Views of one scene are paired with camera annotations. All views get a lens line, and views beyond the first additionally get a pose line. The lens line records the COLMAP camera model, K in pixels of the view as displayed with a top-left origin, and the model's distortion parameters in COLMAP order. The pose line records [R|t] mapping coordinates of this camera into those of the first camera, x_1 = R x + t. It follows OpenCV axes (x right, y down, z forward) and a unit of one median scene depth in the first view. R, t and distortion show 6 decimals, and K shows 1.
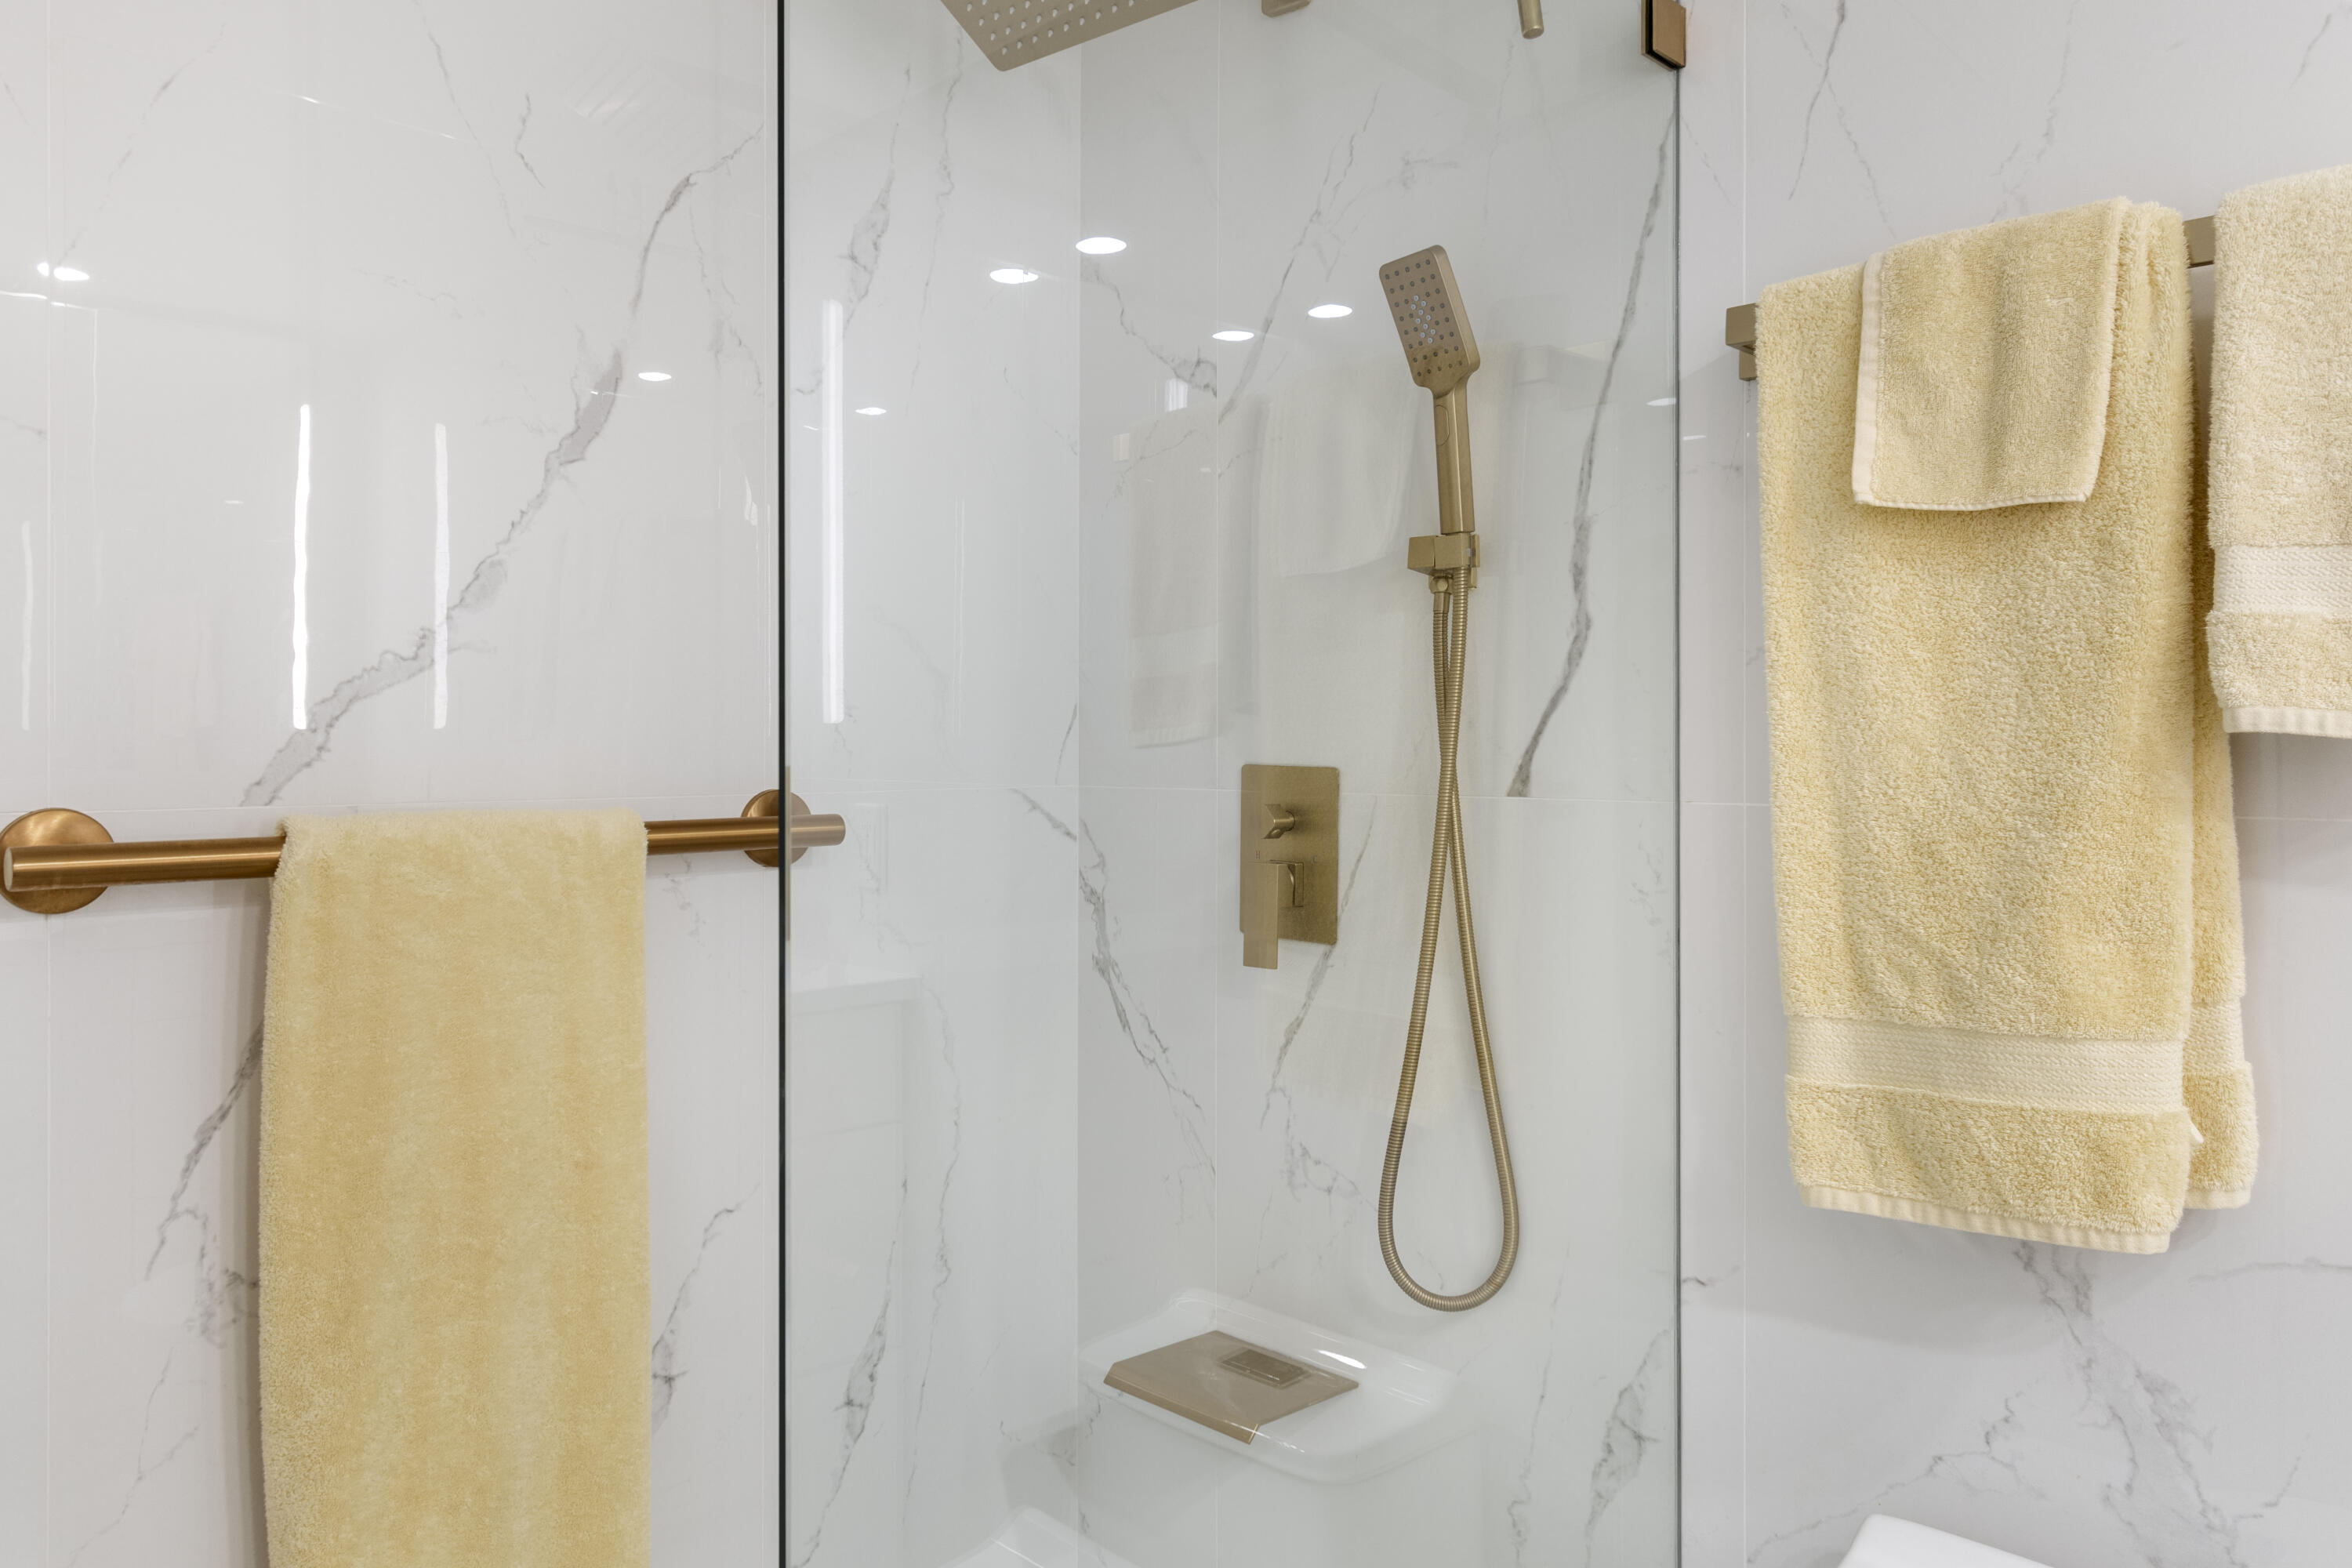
lens RADIAL K [[1639.9, 0, 1154.1], [0, 1639.9, 742.9], [0, 0, 1]] dist [-0.001102, 0.000509]
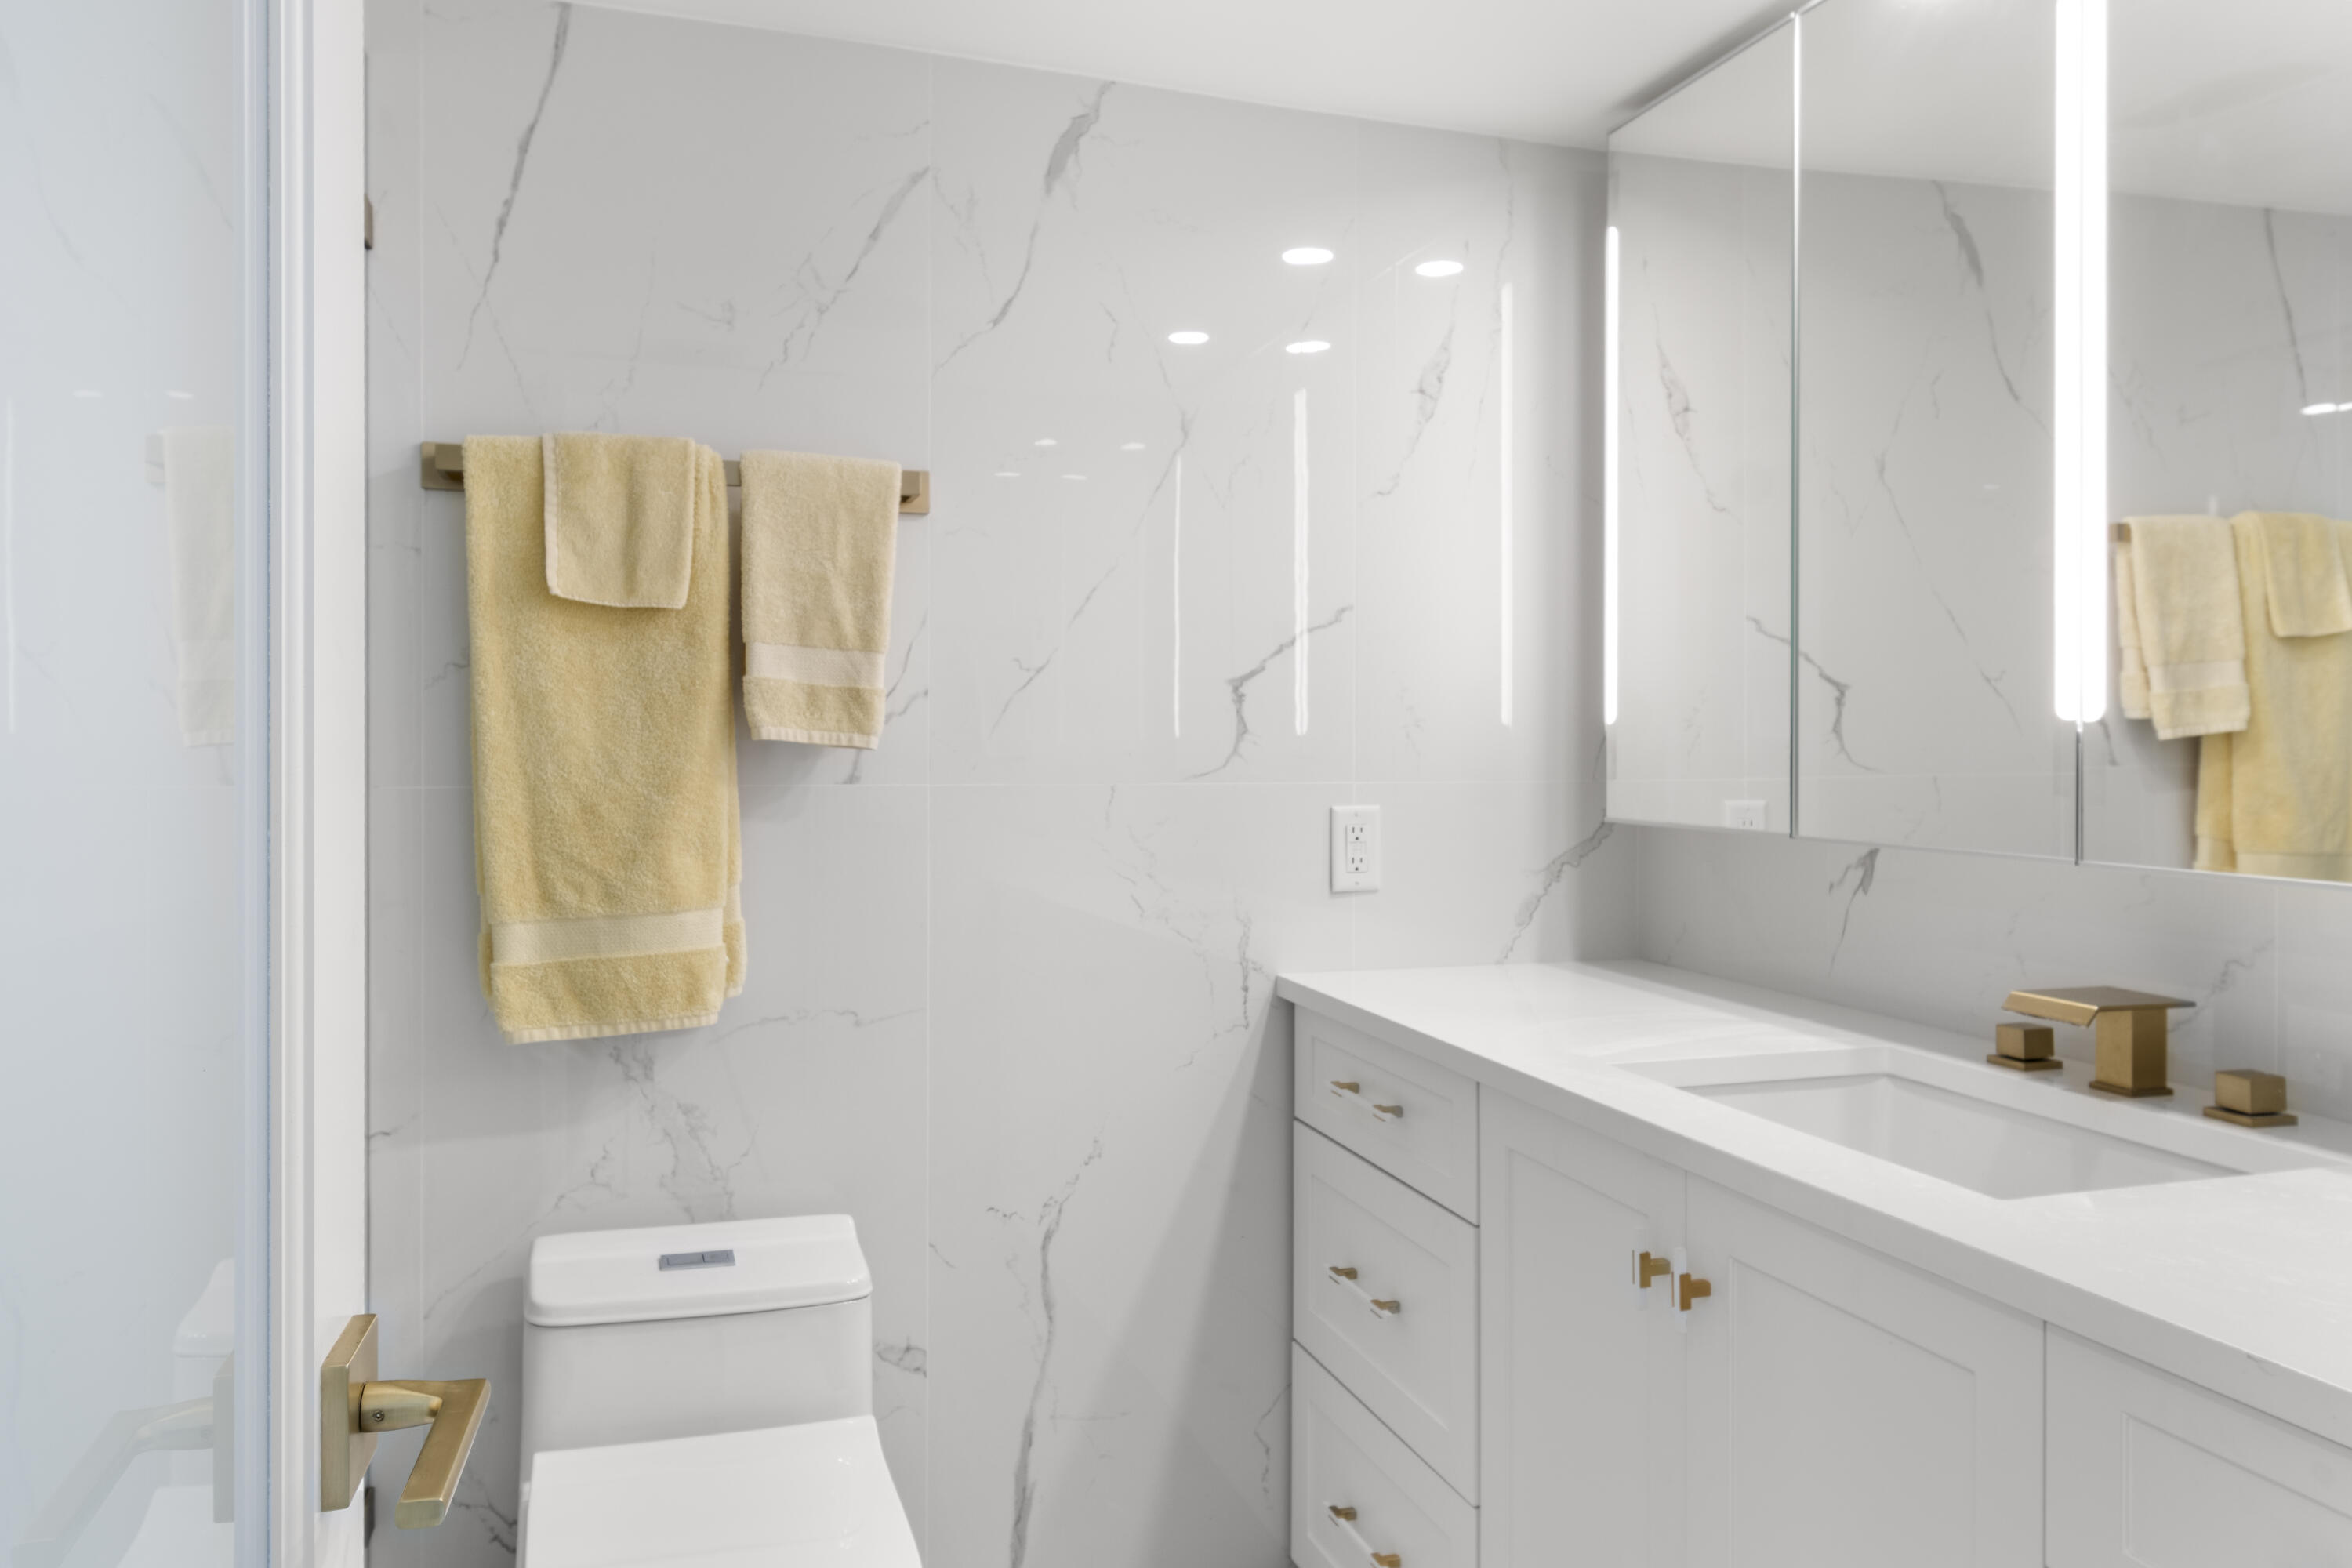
lens RADIAL K [[1639.9, 0, 1154.1], [0, 1639.9, 742.9], [0, 0, 1]] dist [-0.001102, 0.000509]
pose [[0.474557, 0.000678, 0.880225, -0.716643], [-0.004109, 0.999991, 0.001445, -0.006699], [-0.880215, -0.004302, 0.474555, -0.281060]]
